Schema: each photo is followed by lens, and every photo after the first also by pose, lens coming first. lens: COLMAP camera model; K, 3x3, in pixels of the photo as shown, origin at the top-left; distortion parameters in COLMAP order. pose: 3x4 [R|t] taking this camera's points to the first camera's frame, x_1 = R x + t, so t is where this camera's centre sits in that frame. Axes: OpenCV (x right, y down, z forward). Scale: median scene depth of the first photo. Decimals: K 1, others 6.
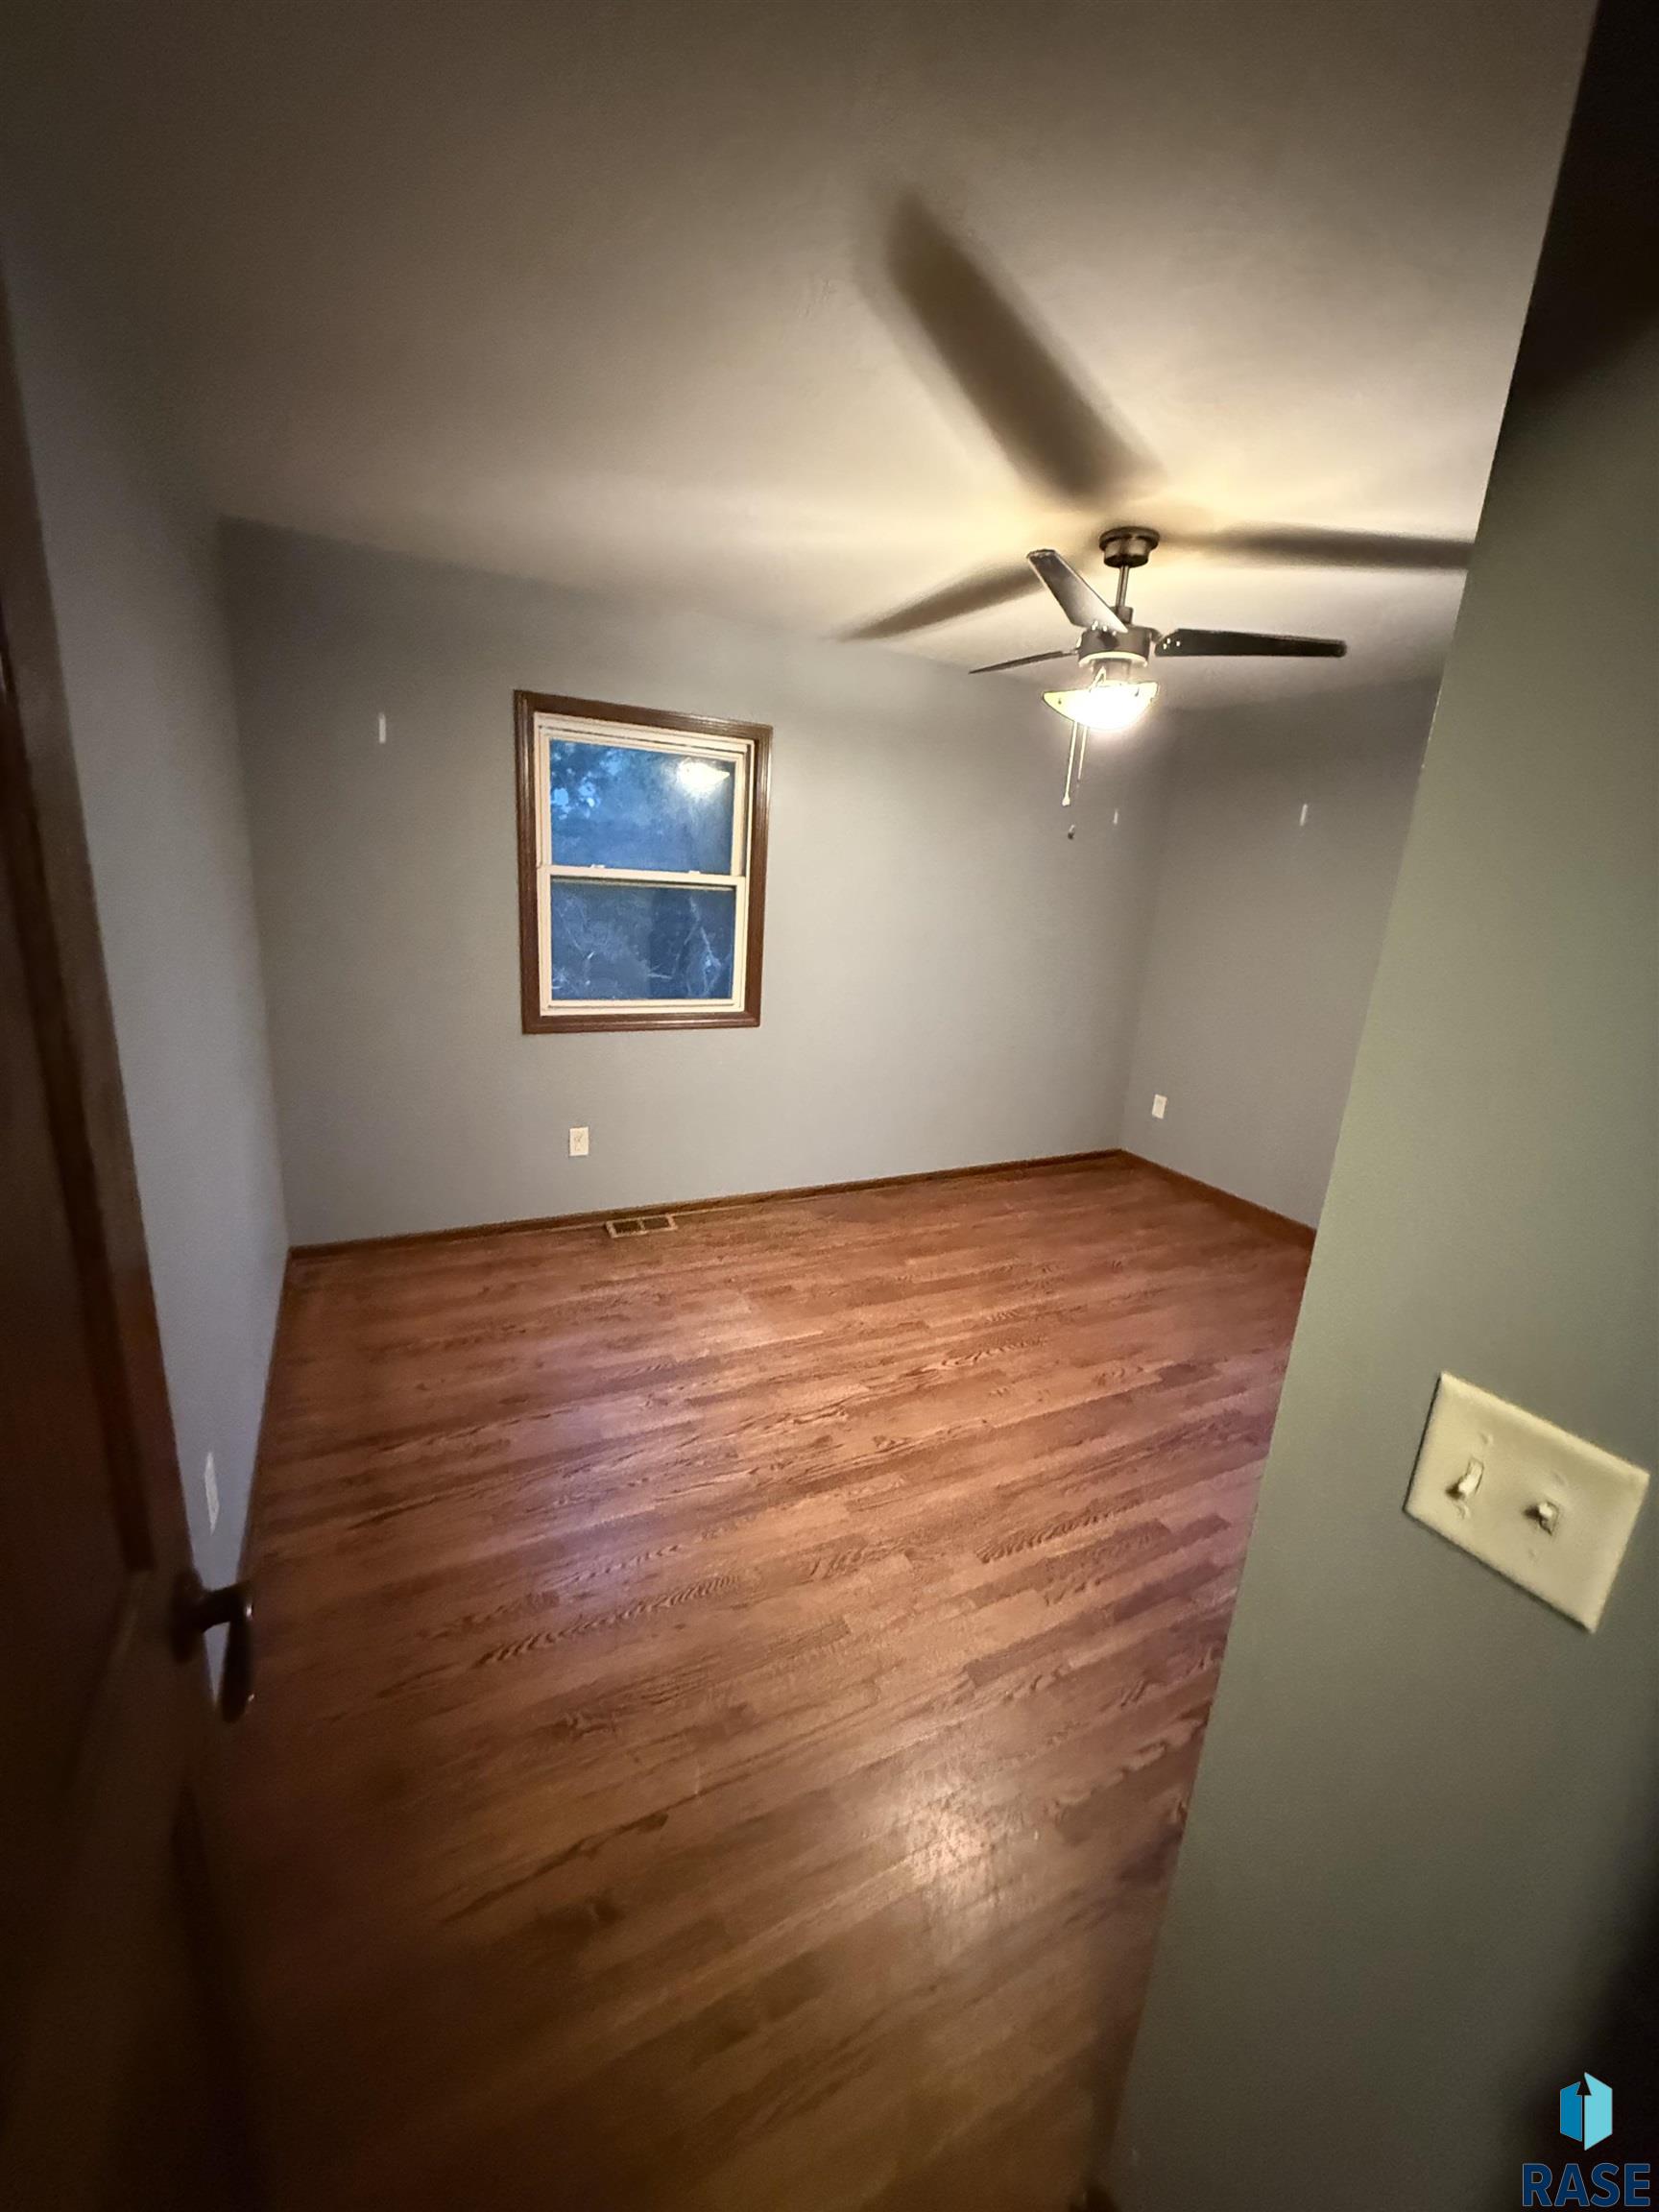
lens RADIAL K [[882.1, 0, 825.4], [0, 882.1, 1102.7], [0, 0, 1]] dist [-0.000043, -0.000703]
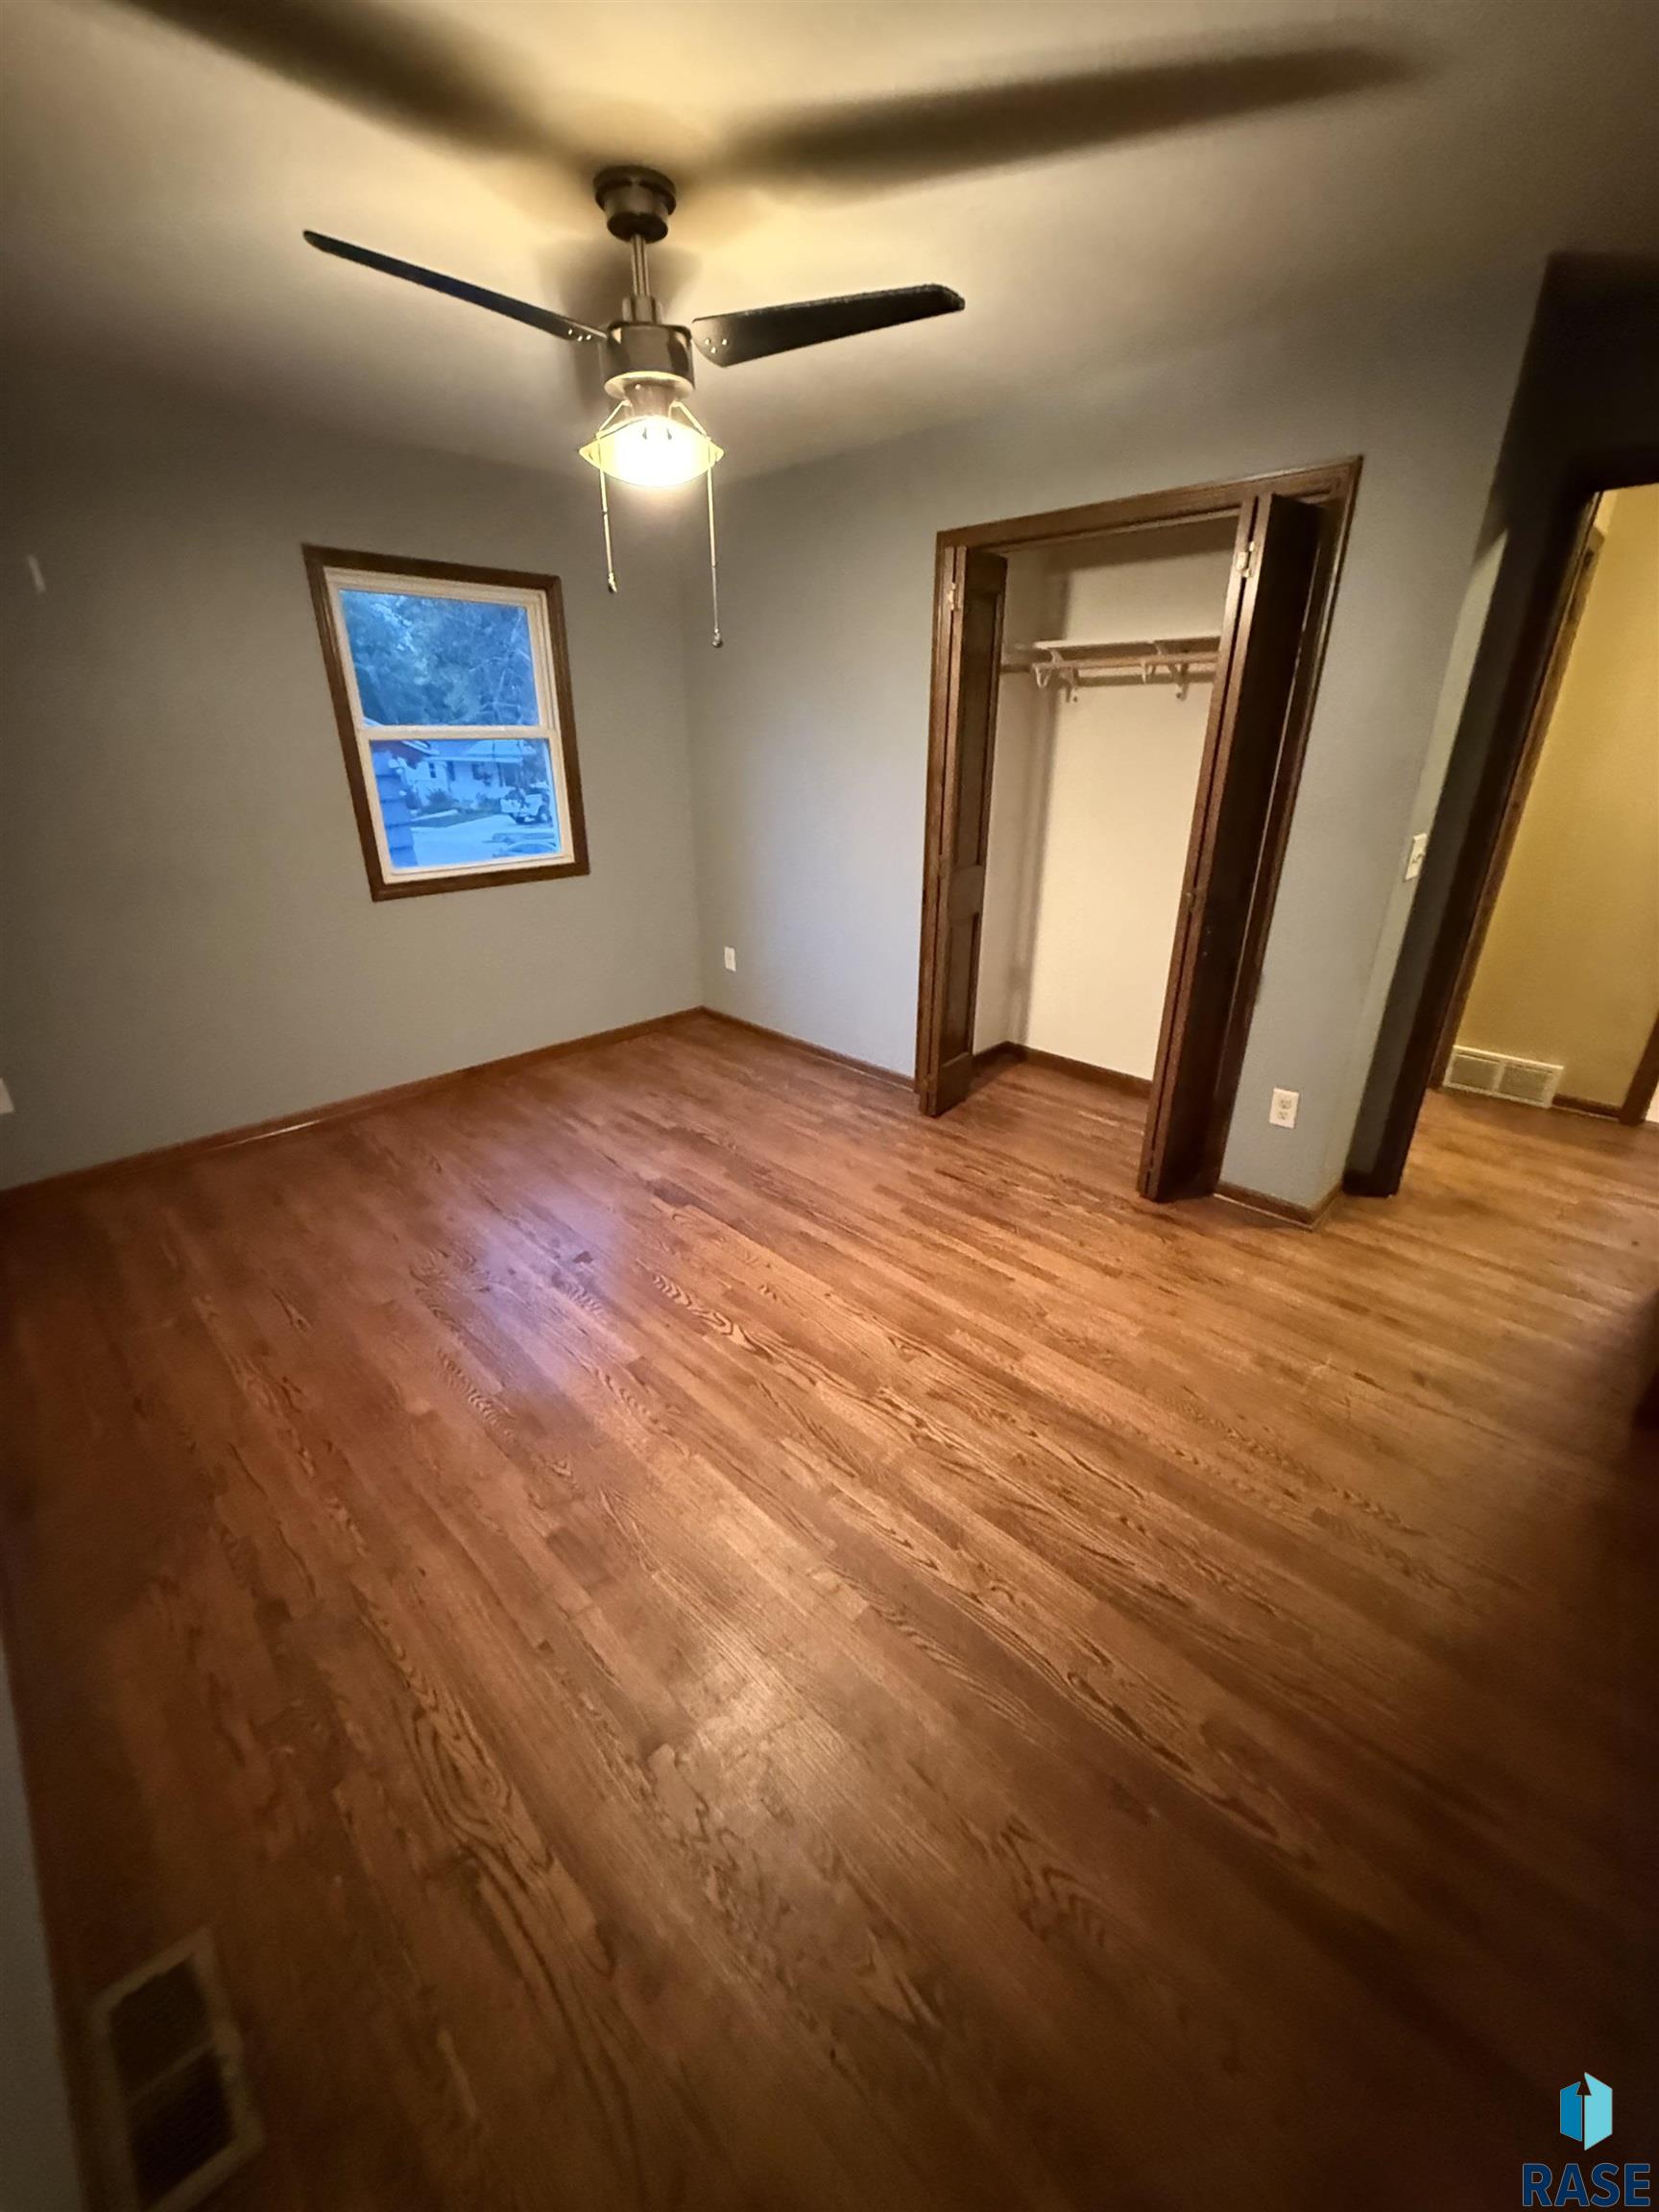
lens RADIAL K [[882.1, 0, 829.0], [0, 882.1, 1096.9], [0, 0, 1]] dist [-0.000043, -0.000703]
pose [[-0.308459, -0.436588, 0.845129, -0.578136], [0.226594, 0.829153, 0.511038, -0.335849], [-0.923855, 0.349136, -0.156832, 1.127457]]
